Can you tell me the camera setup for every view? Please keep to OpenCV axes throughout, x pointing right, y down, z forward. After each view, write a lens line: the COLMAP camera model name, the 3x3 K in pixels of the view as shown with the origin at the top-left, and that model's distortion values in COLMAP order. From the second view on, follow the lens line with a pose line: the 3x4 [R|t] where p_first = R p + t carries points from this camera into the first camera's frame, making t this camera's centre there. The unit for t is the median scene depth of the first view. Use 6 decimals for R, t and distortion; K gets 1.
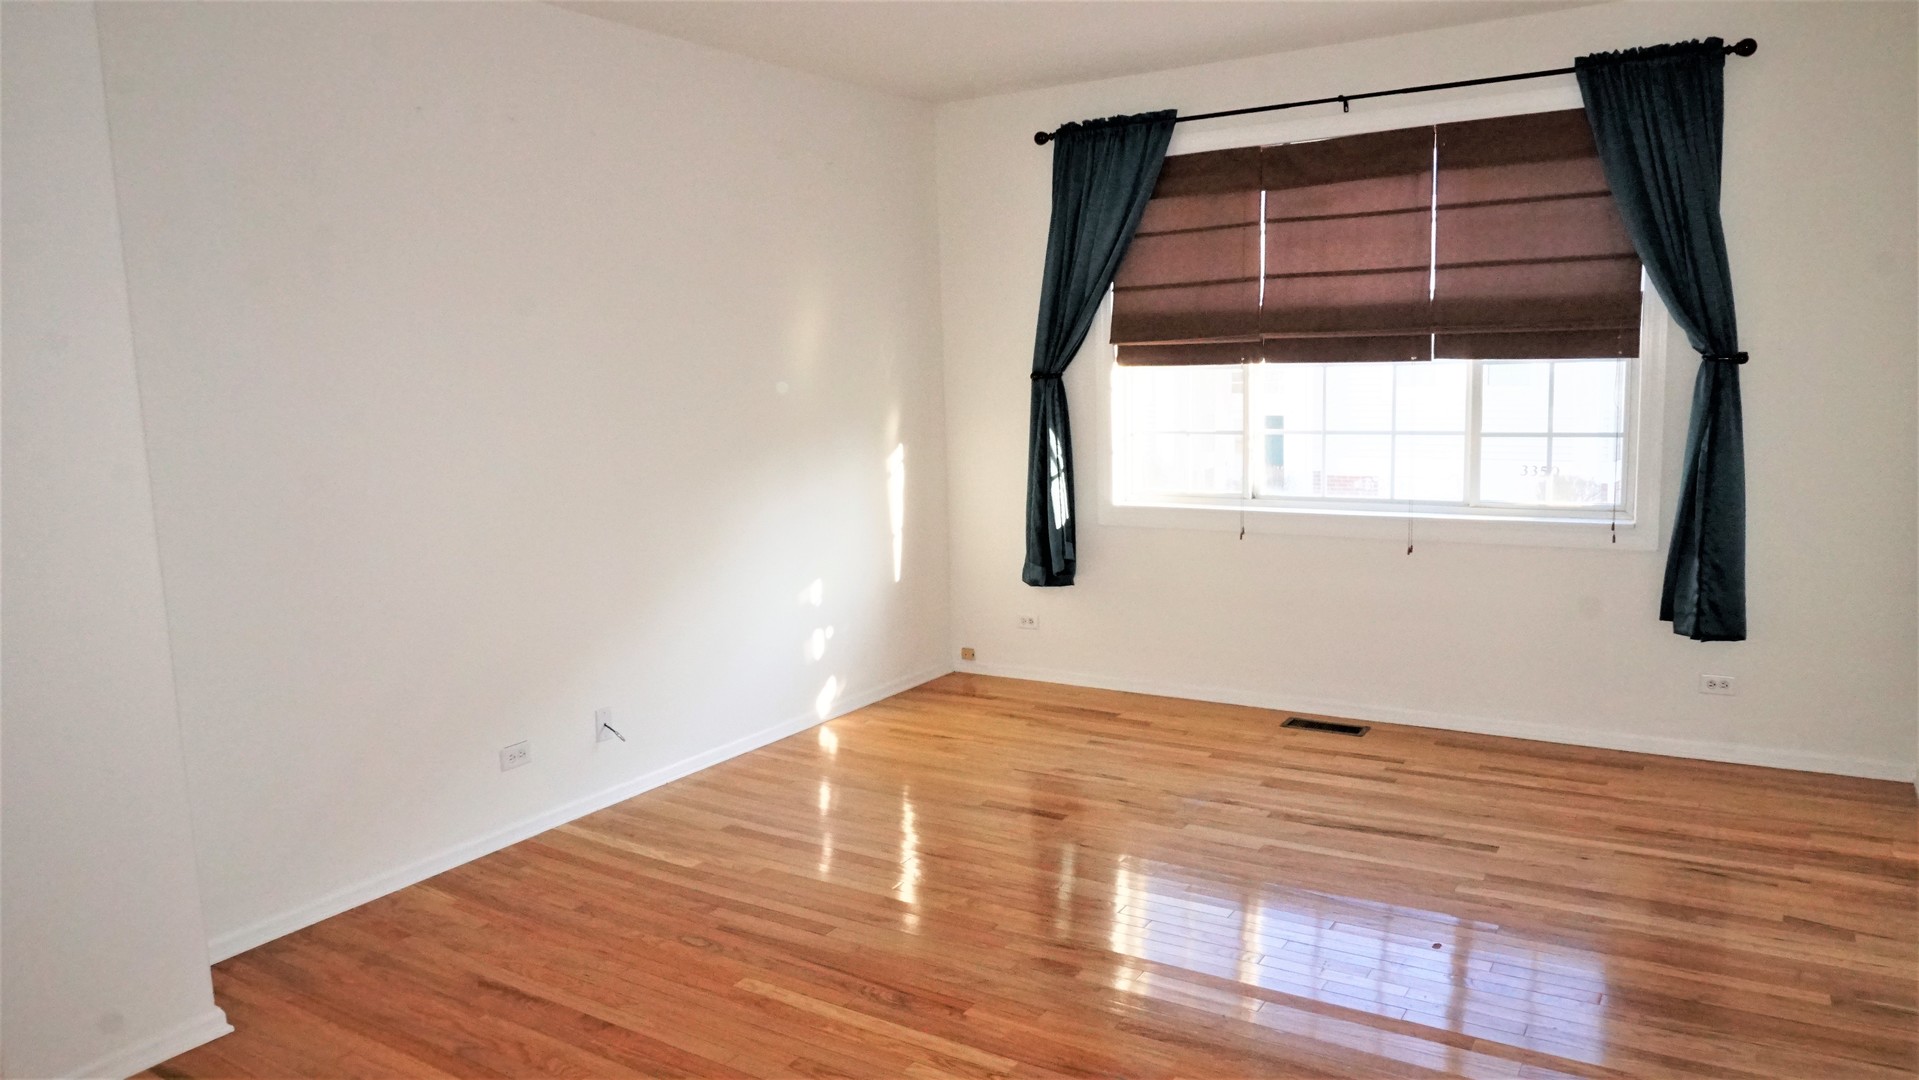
lens RADIAL K [[1255.8, 0, 959.5], [0, 1255.8, 540.0], [0, 0, 1]] dist [-0.043300, 0.040531]
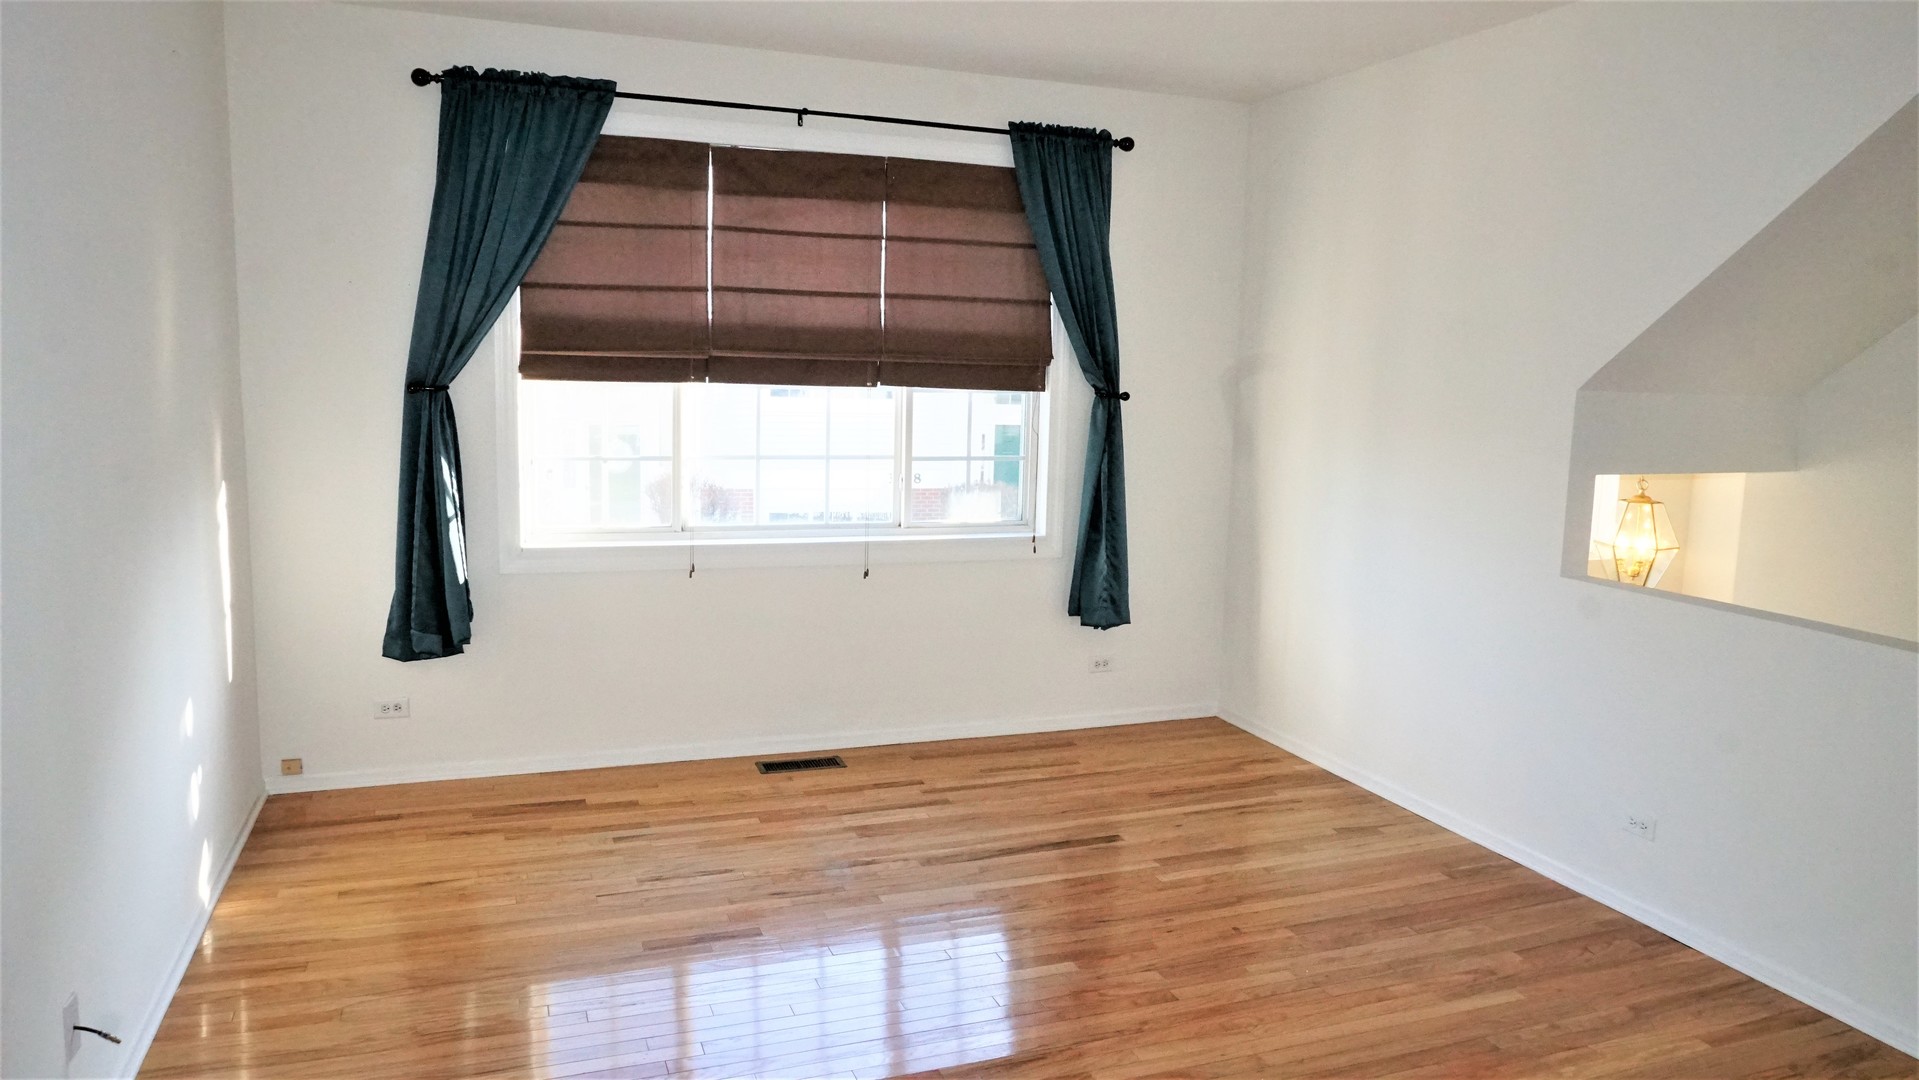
lens RADIAL K [[1255.8, 0, 959.5], [0, 1255.8, 540.0], [0, 0, 1]] dist [-0.043300, 0.040531]
pose [[0.618514, -0.060168, 0.783467, -0.387476], [0.067947, 0.997425, 0.022958, -0.037645], [-0.782830, 0.039035, 0.621010, 0.313969]]
